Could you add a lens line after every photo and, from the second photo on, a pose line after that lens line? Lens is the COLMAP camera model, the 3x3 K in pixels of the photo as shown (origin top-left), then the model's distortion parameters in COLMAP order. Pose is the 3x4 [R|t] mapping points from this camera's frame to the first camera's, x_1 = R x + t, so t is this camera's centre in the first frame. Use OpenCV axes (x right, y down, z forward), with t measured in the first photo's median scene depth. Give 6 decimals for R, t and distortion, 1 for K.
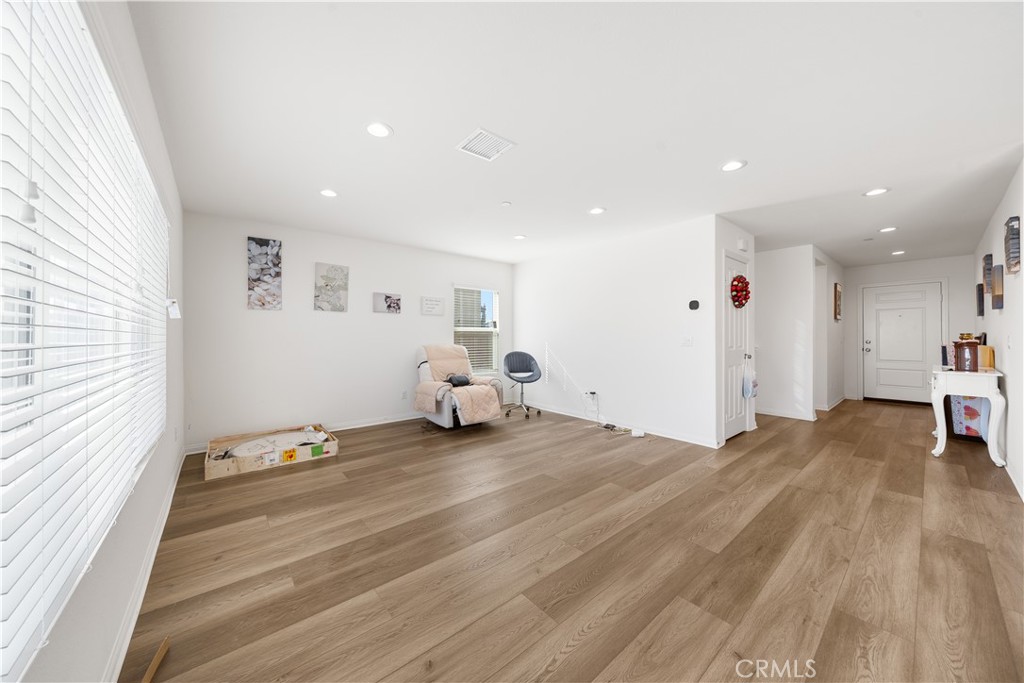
lens RADIAL K [[353.4, 0, 509.4], [0, 353.4, 336.2], [0, 0, 1]] dist [-0.008482, -0.000055]
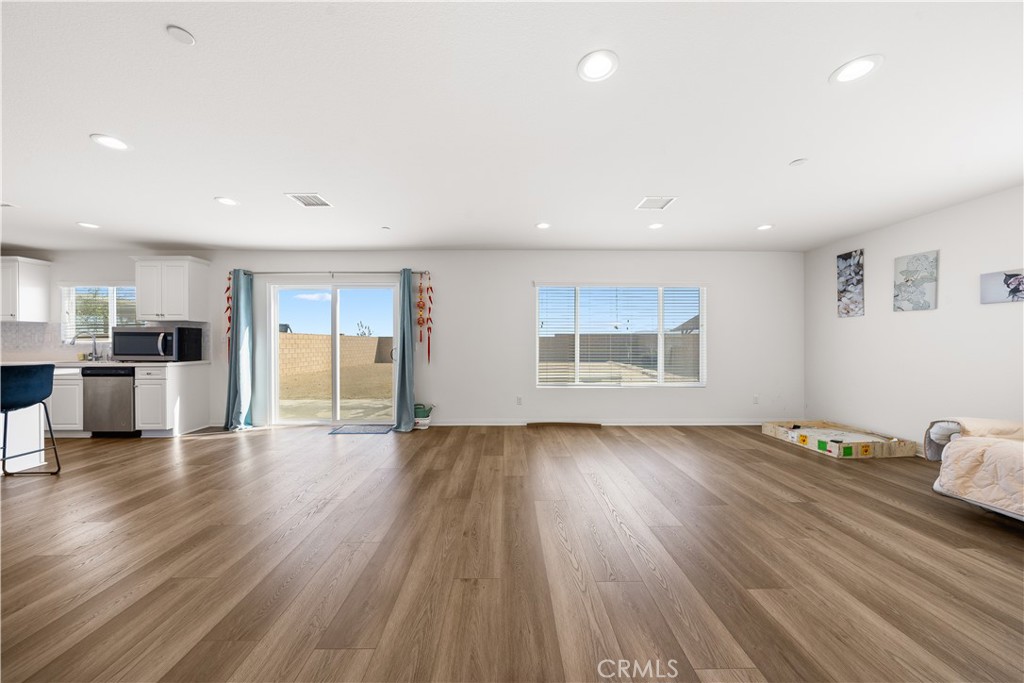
lens RADIAL K [[348.1, 0, 511.8], [0, 348.1, 344.7], [0, 0, 1]] dist [-0.008723, -0.000127]
pose [[-0.625913, 0.009948, -0.779829, 0.830292], [0.007187, 0.999950, 0.006987, -0.002456], [0.779859, -0.001231, -0.625953, 0.869299]]
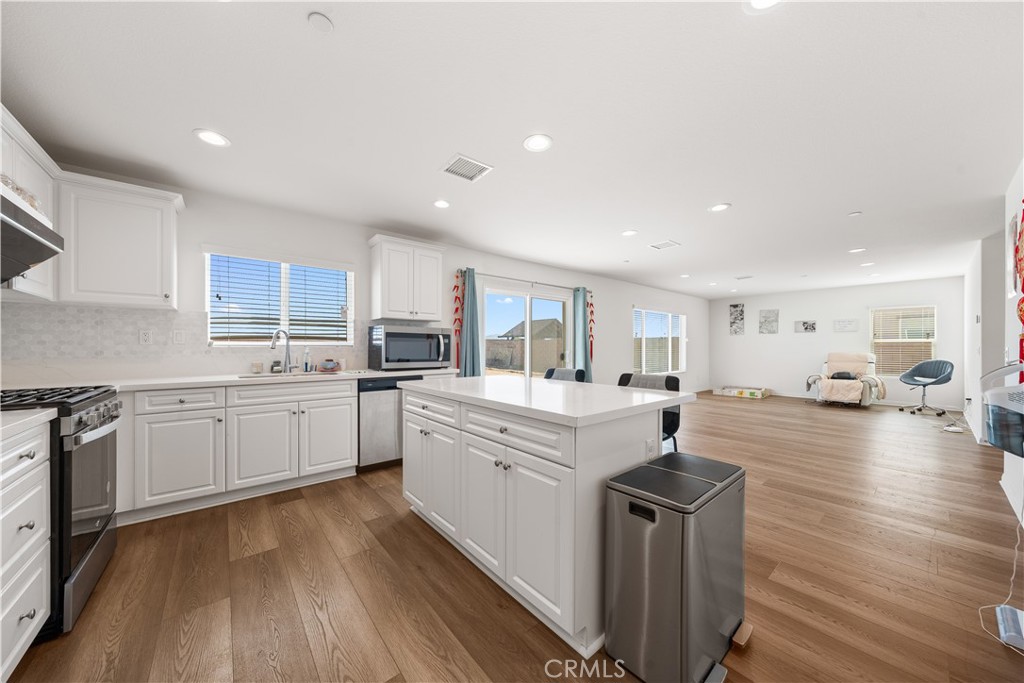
lens RADIAL K [[348.1, 0, 511.8], [0, 348.1, 344.7], [0, 0, 1]] dist [-0.008723, -0.000127]
pose [[0.001474, -0.001985, -0.999997, 1.630169], [0.003310, 0.999993, -0.001980, -0.010562], [0.999993, -0.003307, 0.001481, -0.501881]]
